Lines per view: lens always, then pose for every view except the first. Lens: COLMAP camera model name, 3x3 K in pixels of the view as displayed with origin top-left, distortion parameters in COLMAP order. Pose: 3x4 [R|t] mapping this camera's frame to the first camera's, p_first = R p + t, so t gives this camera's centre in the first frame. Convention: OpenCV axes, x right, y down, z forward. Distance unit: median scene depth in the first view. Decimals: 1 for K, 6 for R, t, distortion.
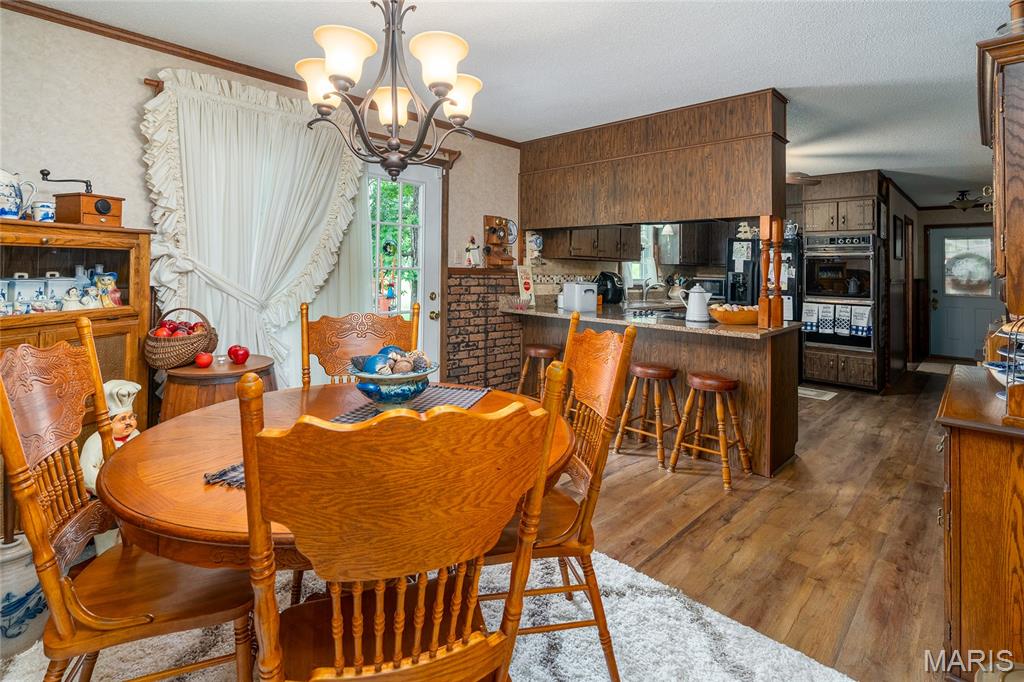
lens RADIAL K [[488.9, 0, 513.4], [0, 488.9, 260.7], [0, 0, 1]] dist [0.001232, 0.003461]
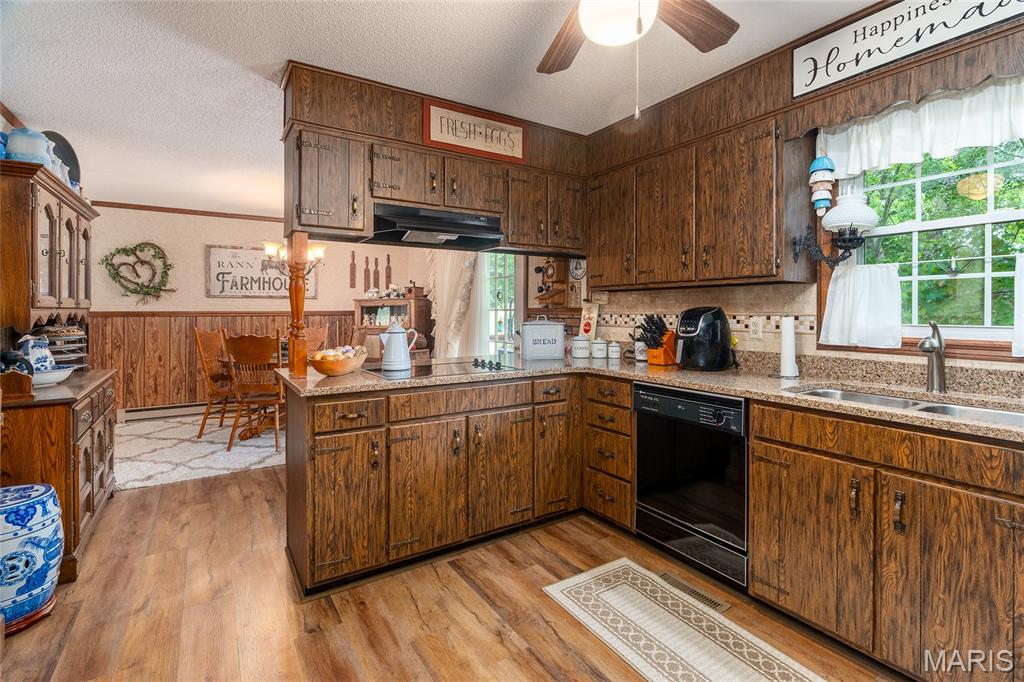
lens RADIAL K [[488.9, 0, 535.6], [0, 488.9, 312.1], [0, 0, 1]] dist [0.001232, 0.003461]
pose [[-0.210949, -0.015544, -0.977373, 0.710059], [0.022115, 0.999542, -0.020670, 0.033370], [0.977247, -0.025975, -0.210509, 0.898516]]
